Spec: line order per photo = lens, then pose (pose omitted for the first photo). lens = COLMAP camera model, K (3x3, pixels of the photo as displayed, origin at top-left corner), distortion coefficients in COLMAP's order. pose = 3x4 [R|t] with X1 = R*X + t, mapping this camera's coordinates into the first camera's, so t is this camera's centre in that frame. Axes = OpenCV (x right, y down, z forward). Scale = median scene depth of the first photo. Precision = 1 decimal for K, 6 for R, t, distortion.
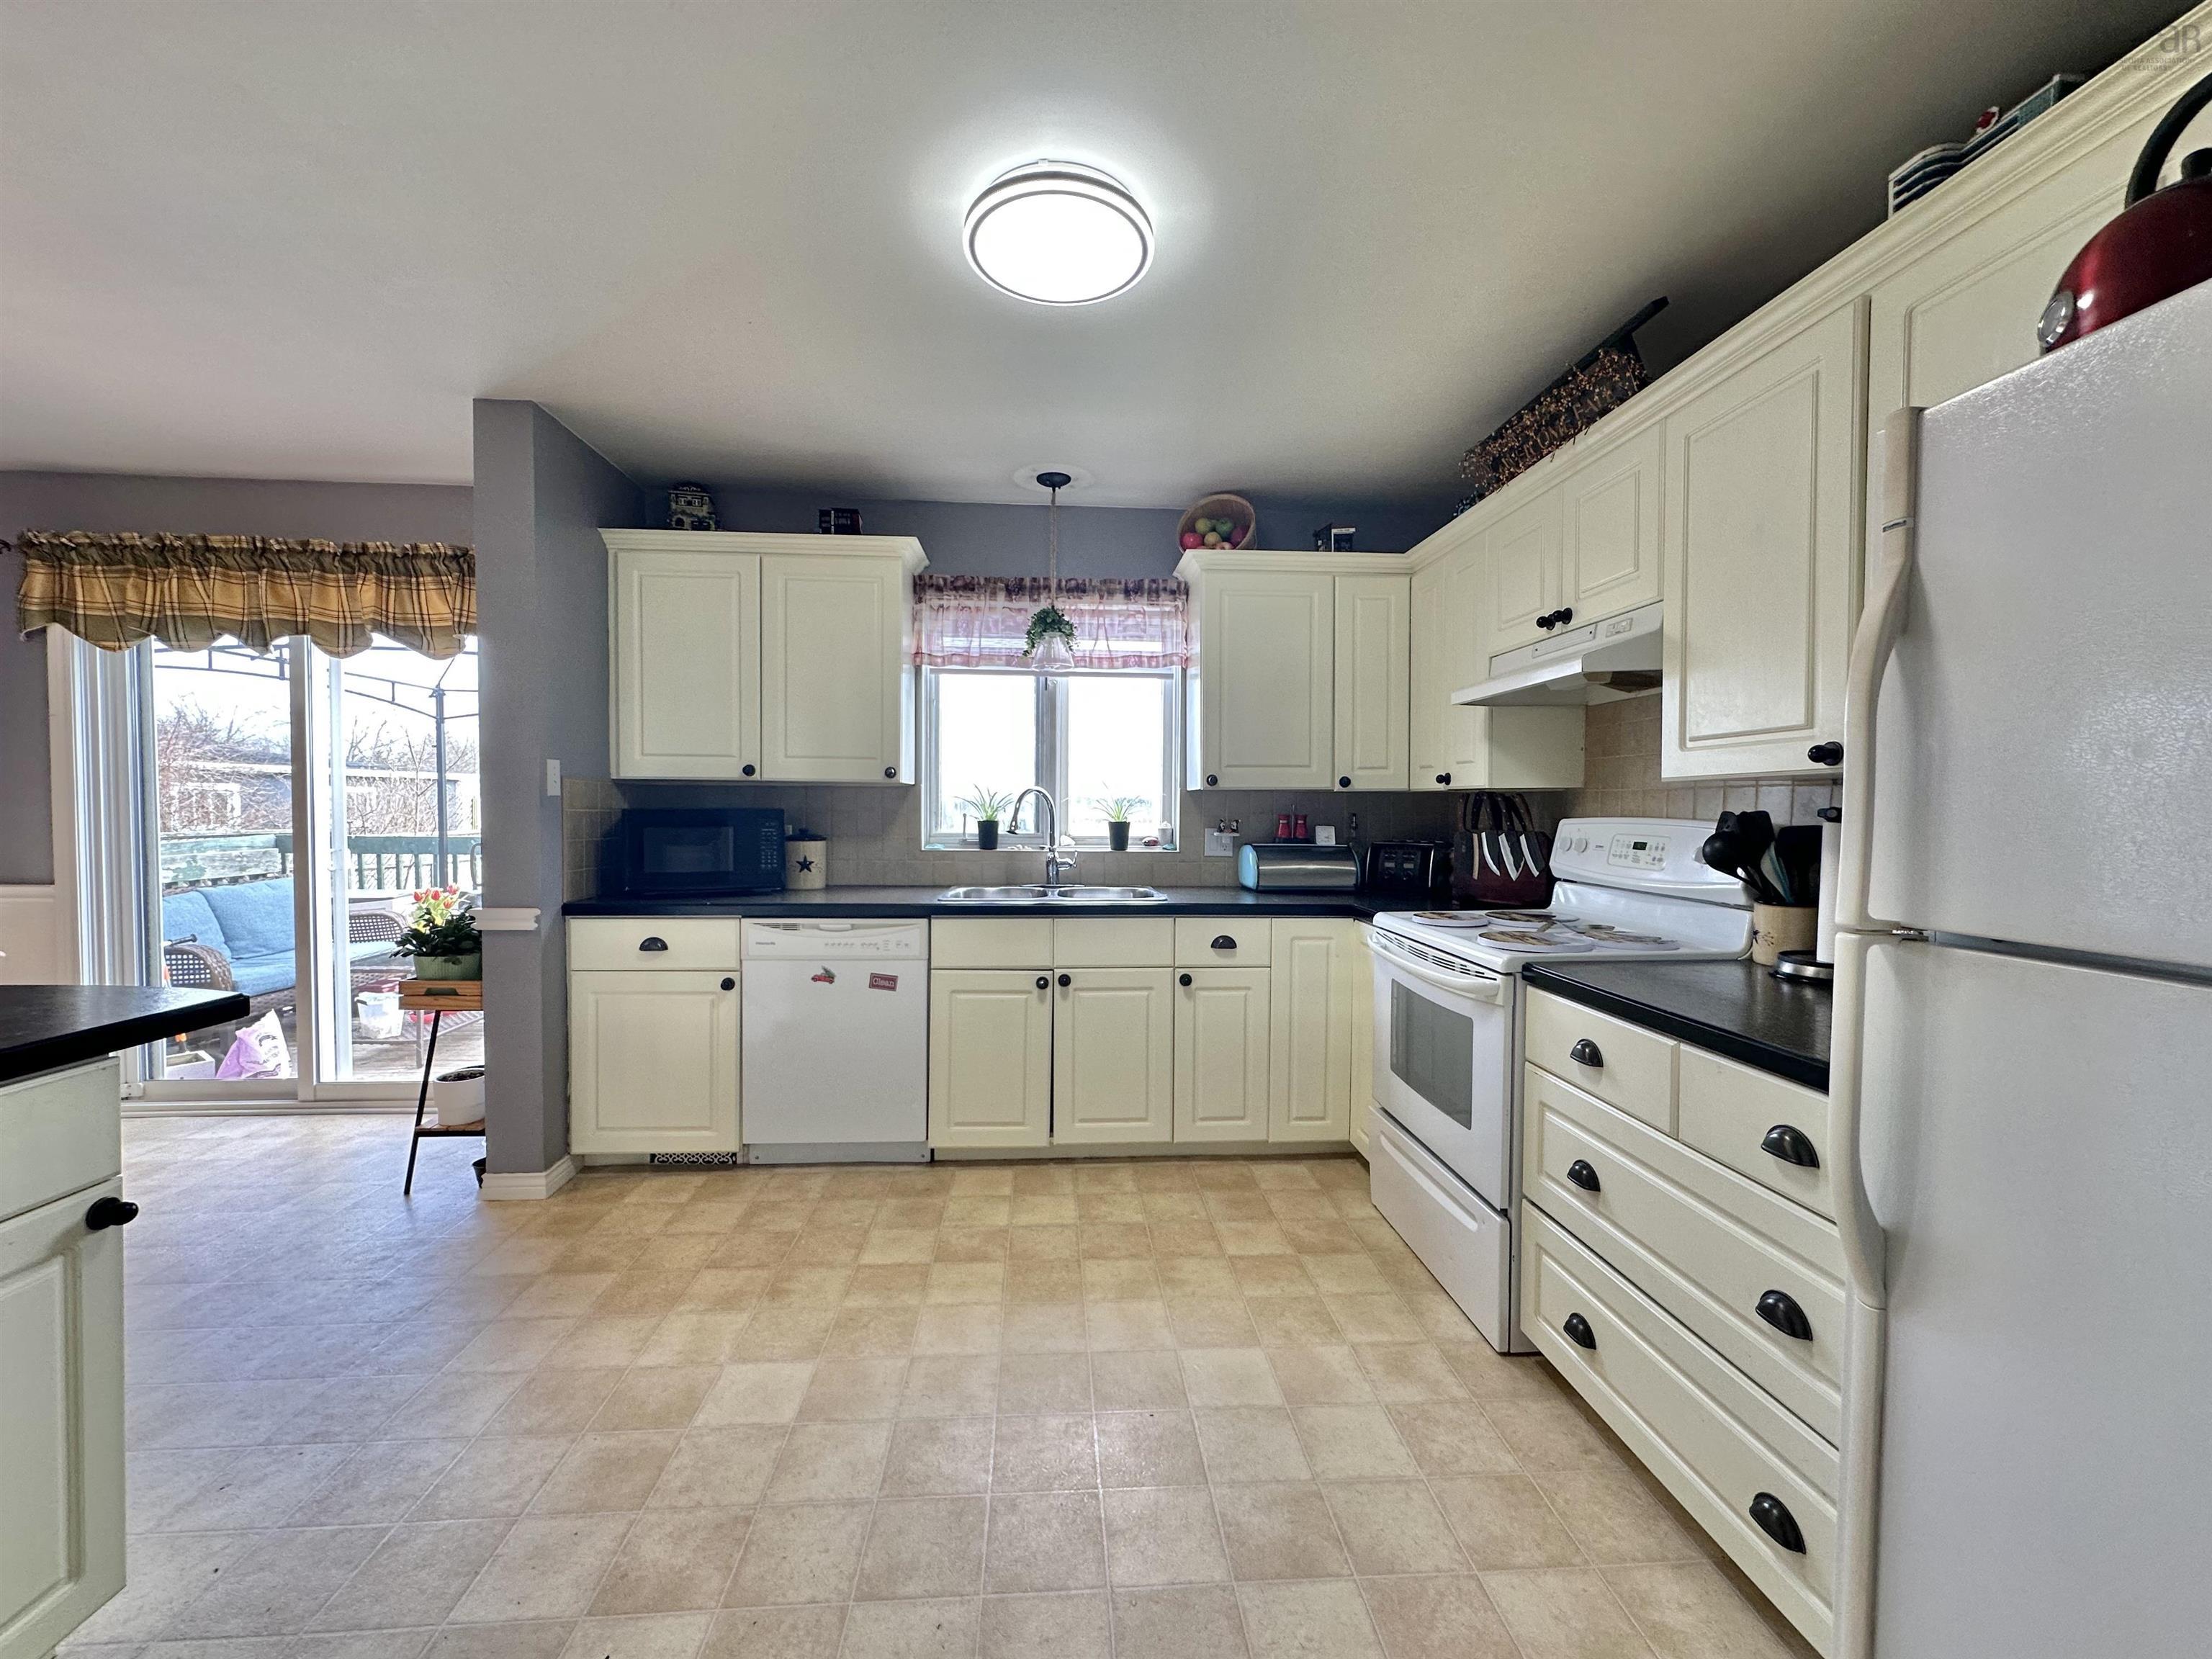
lens RADIAL K [[880.1, 0, 1103.5], [0, 880.1, 831.6], [0, 0, 1]] dist [-0.003447, 0.000119]
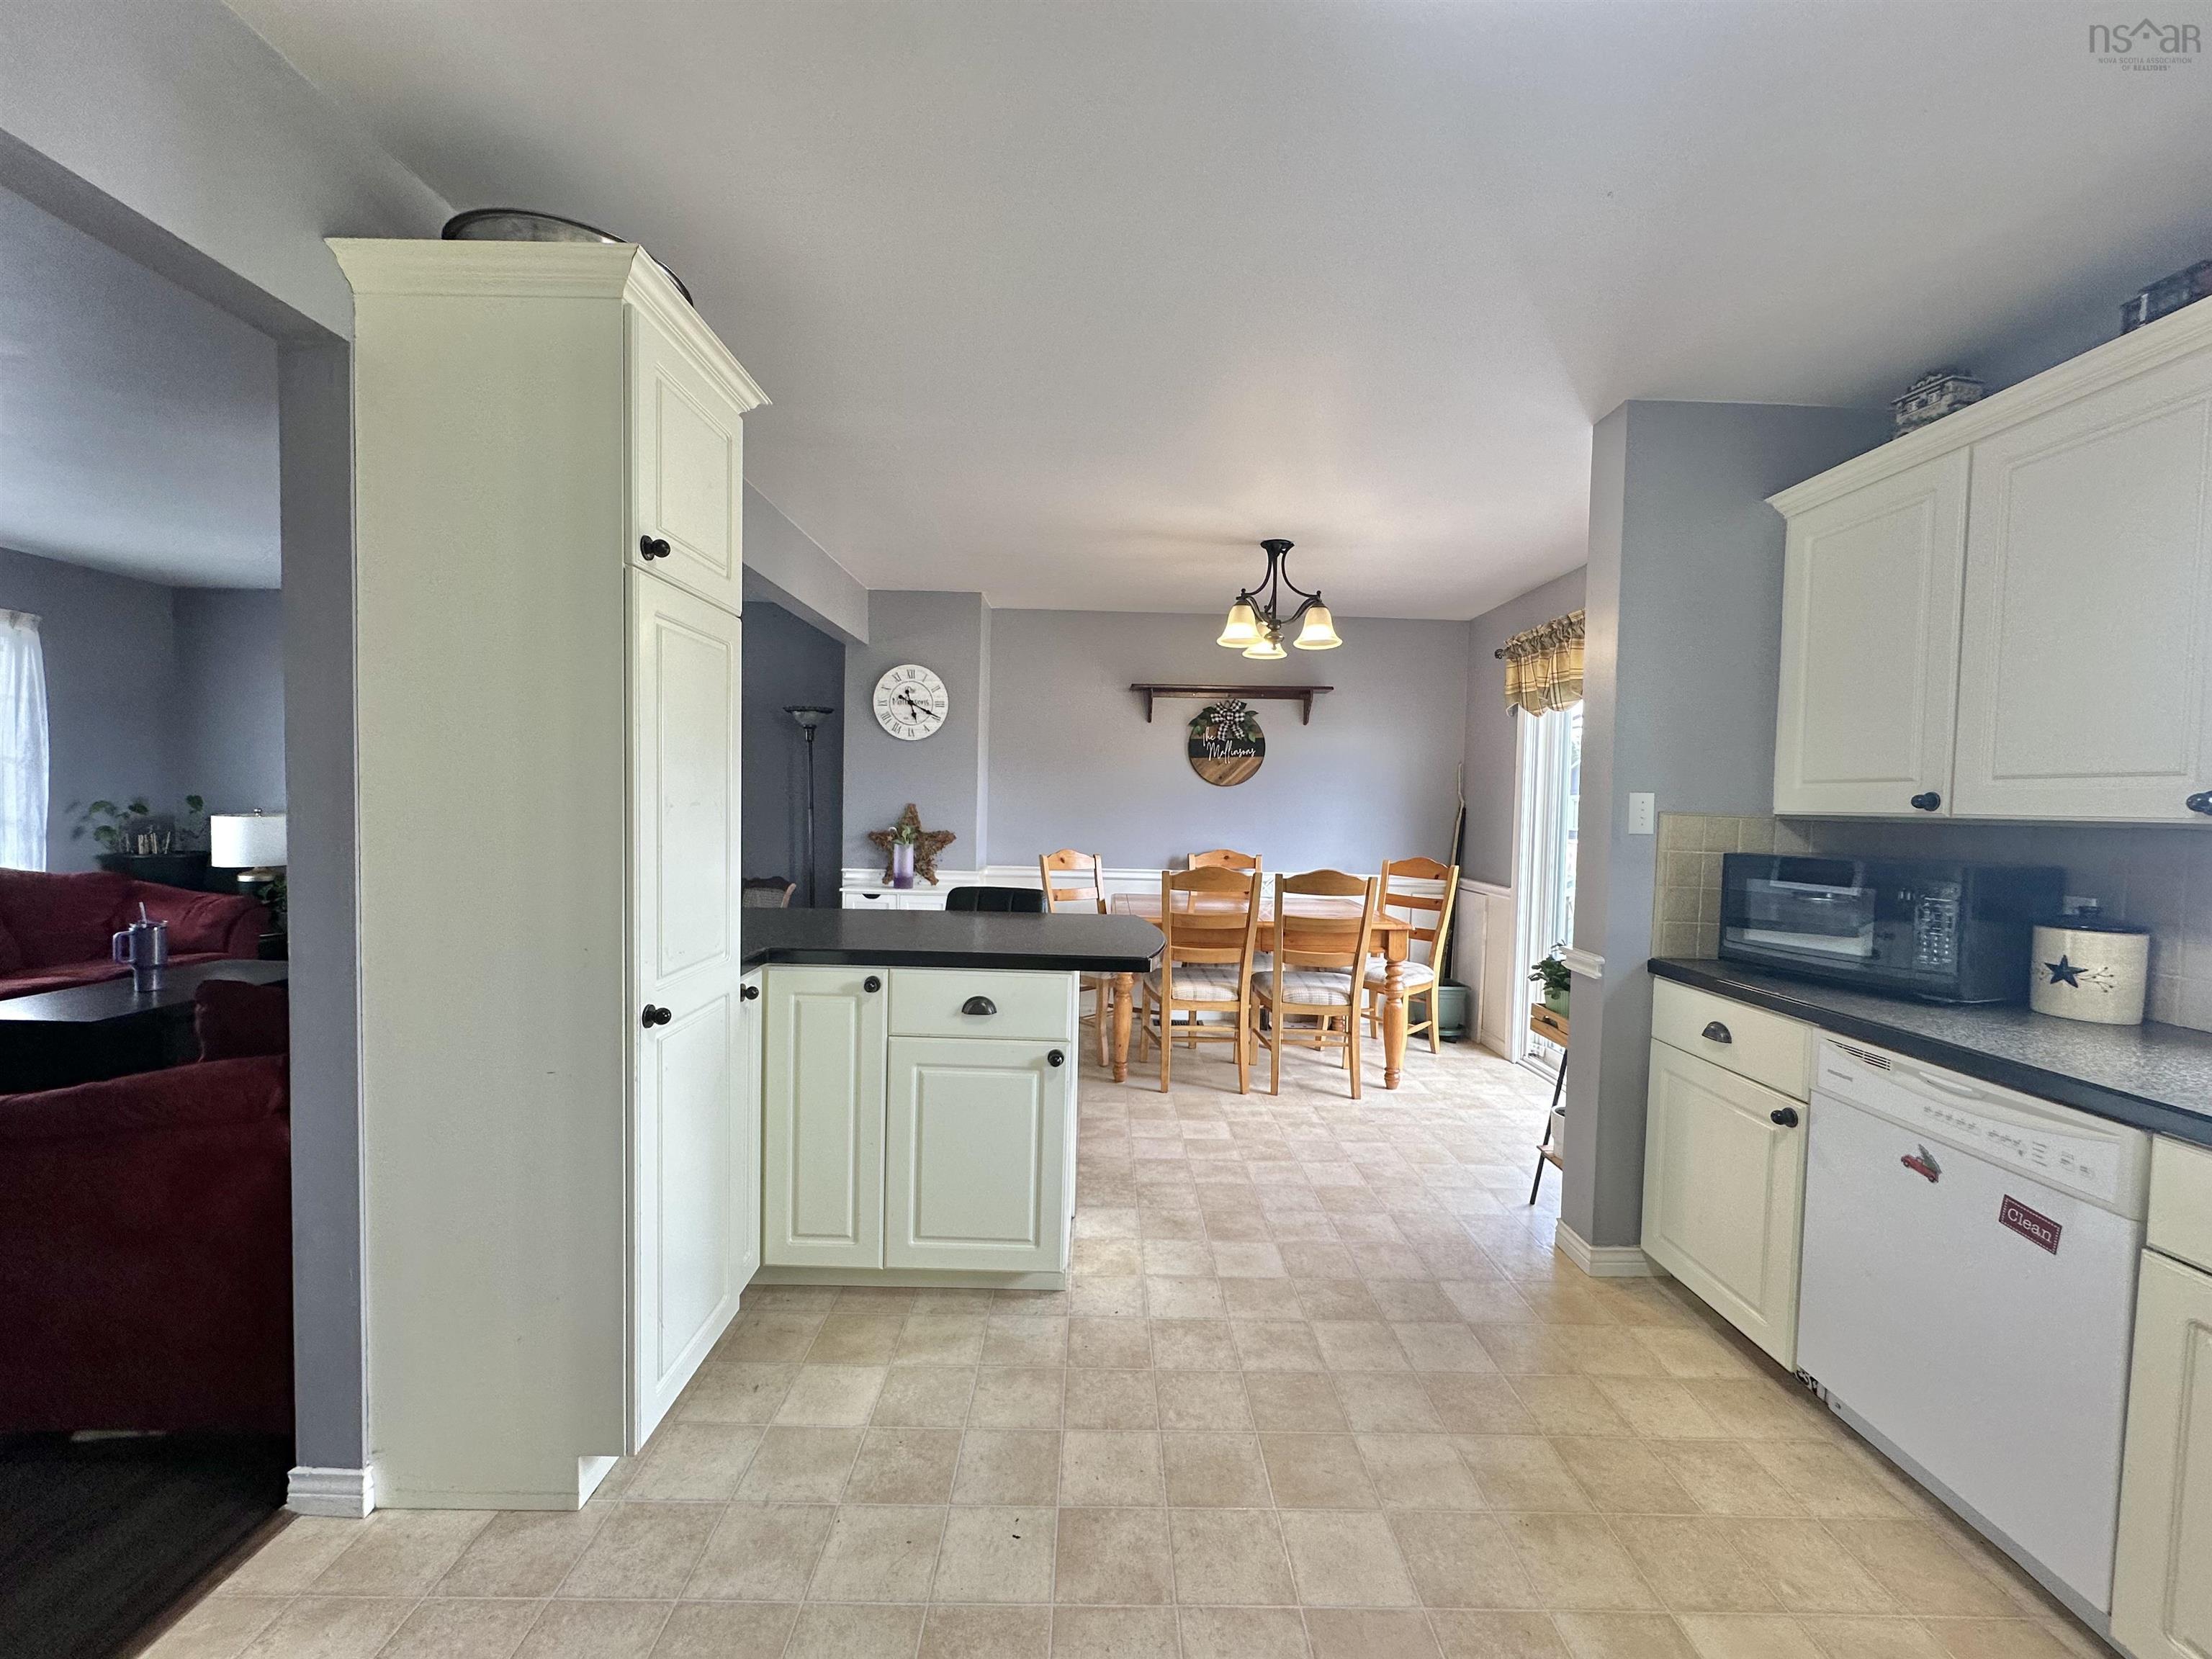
lens RADIAL K [[880.1, 0, 1103.5], [0, 880.1, 831.6], [0, 0, 1]] dist [-0.003447, 0.000119]
pose [[-0.062159, 0.023057, -0.997800, 0.277110], [-0.054678, 0.998153, 0.026471, -0.036015], [0.996567, 0.056204, -0.060783, 0.500243]]
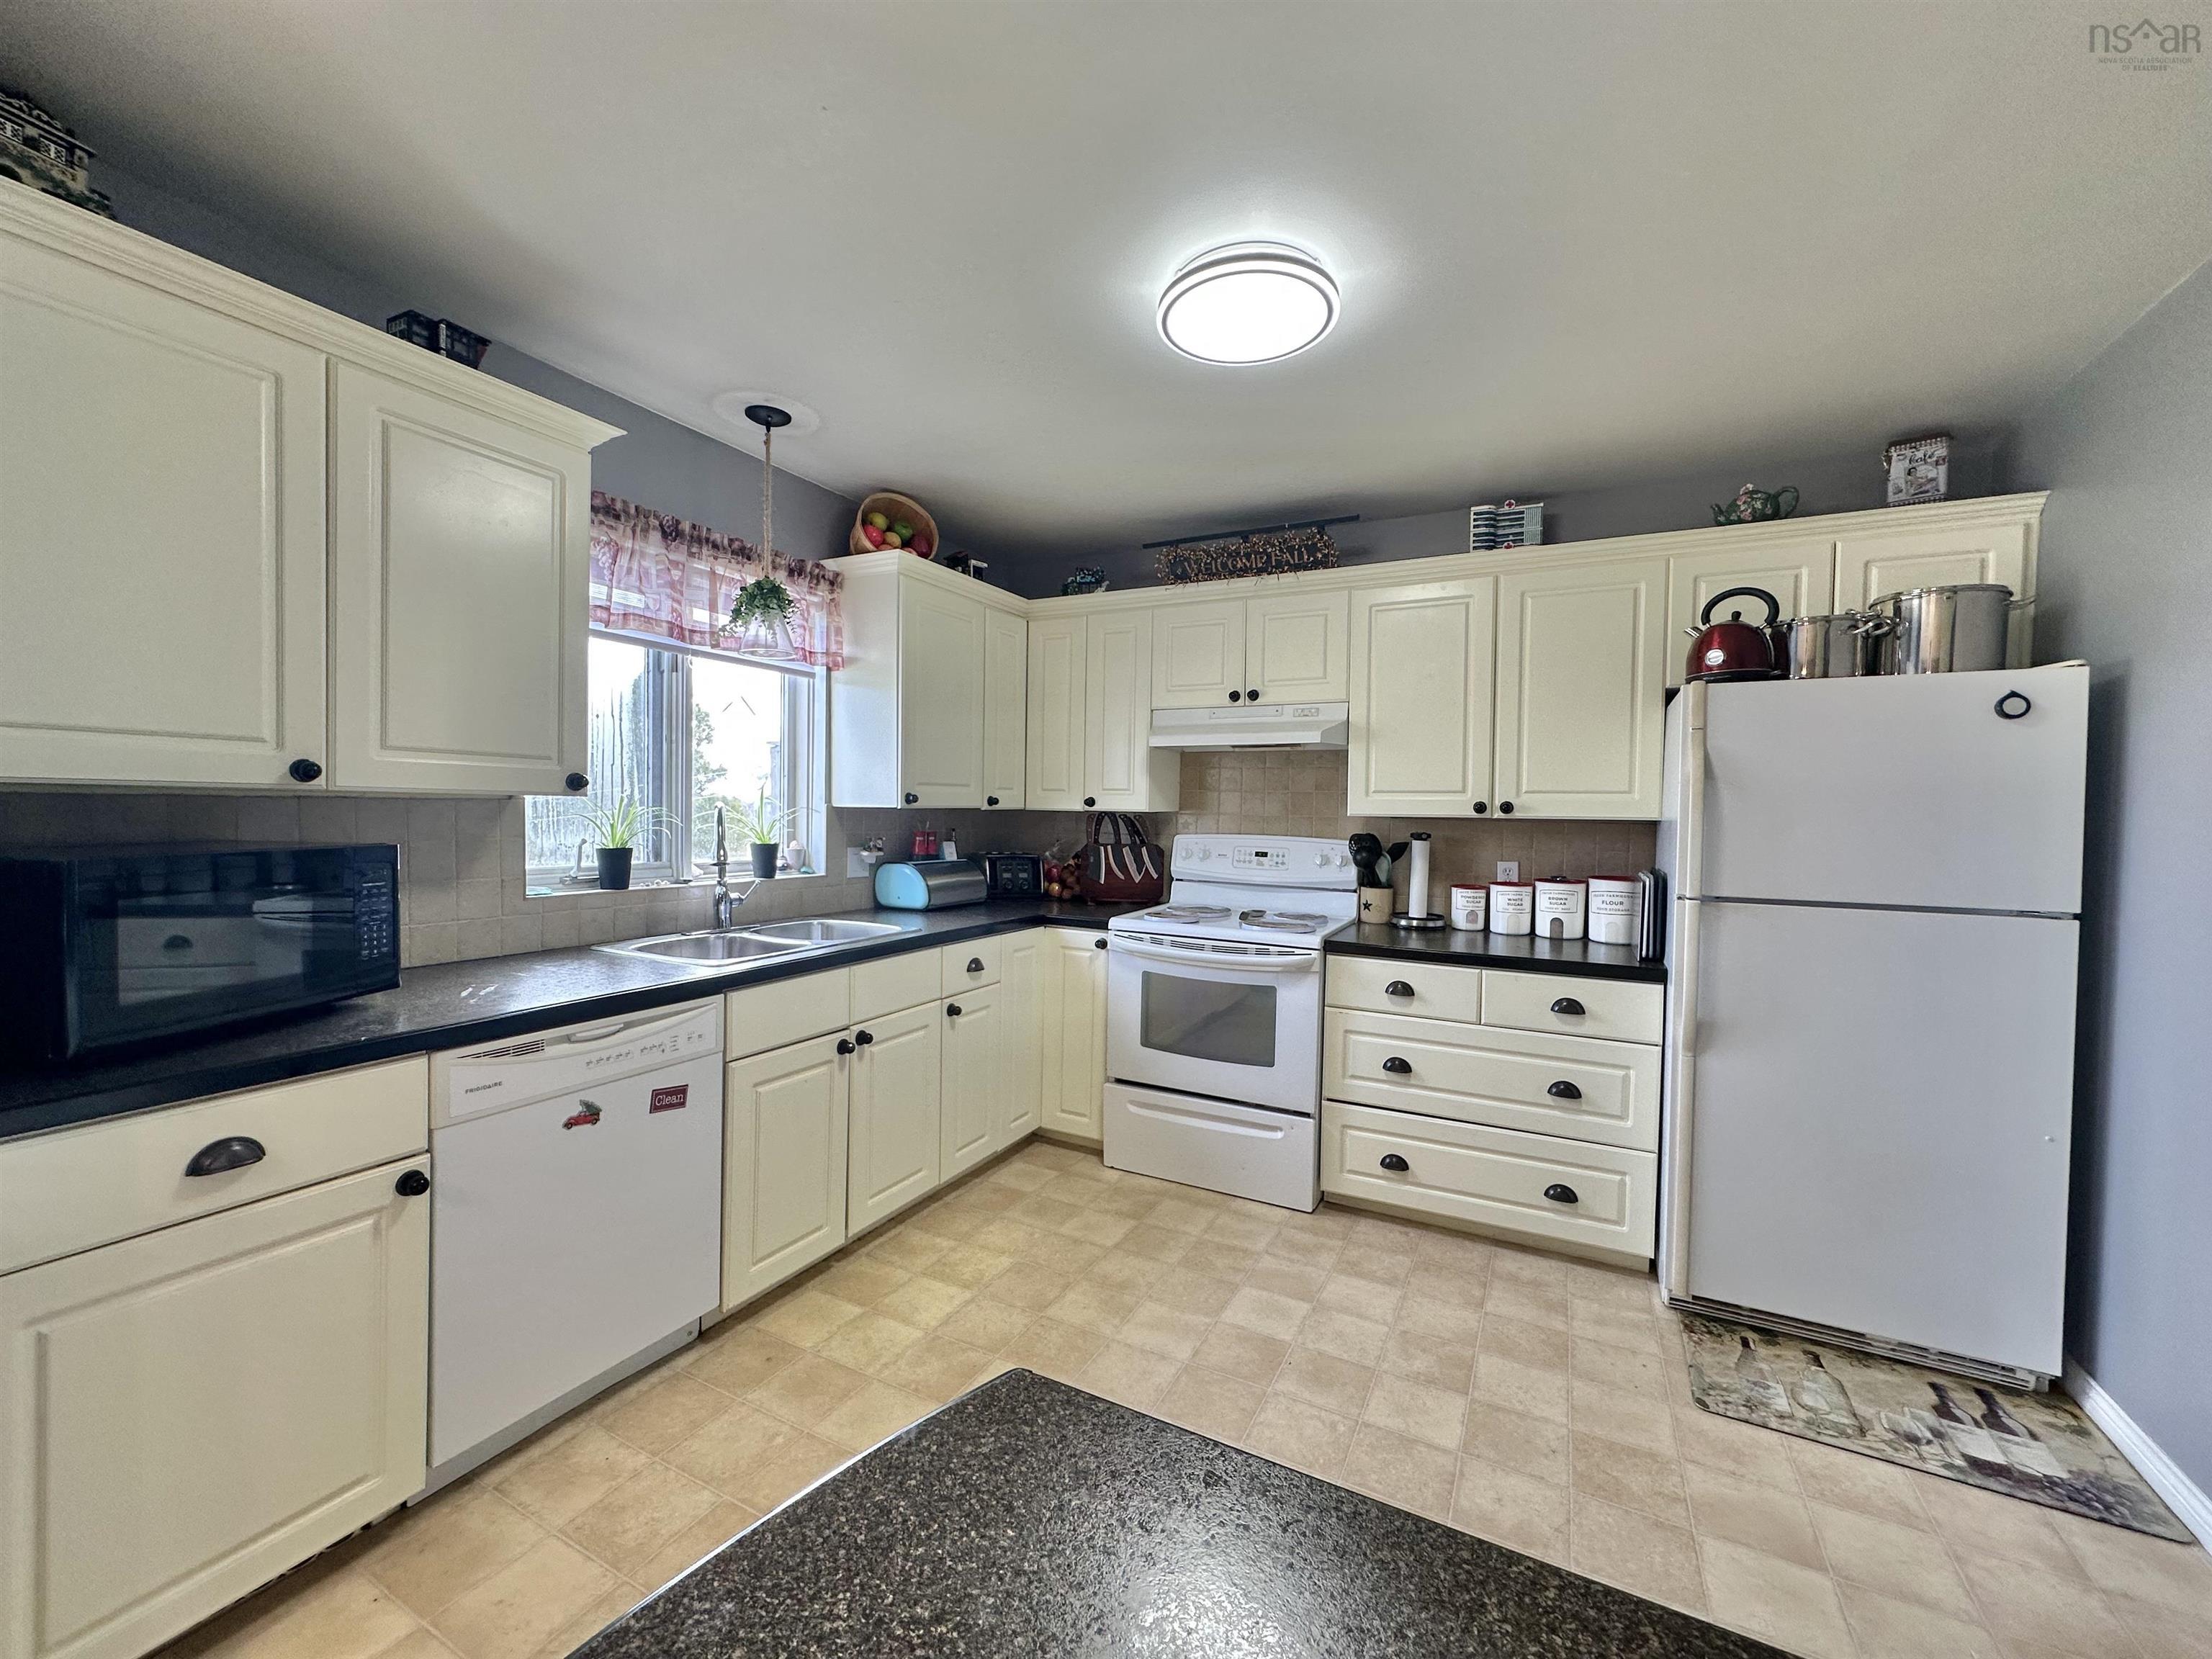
lens RADIAL K [[880.1, 0, 1103.5], [0, 880.1, 831.6], [0, 0, 1]] dist [-0.003447, 0.000119]
pose [[0.520861, -0.019995, 0.853407, -0.654646], [0.011006, 0.999800, 0.016708, -0.040900], [-0.853570, 0.000690, 0.520977, 0.372058]]
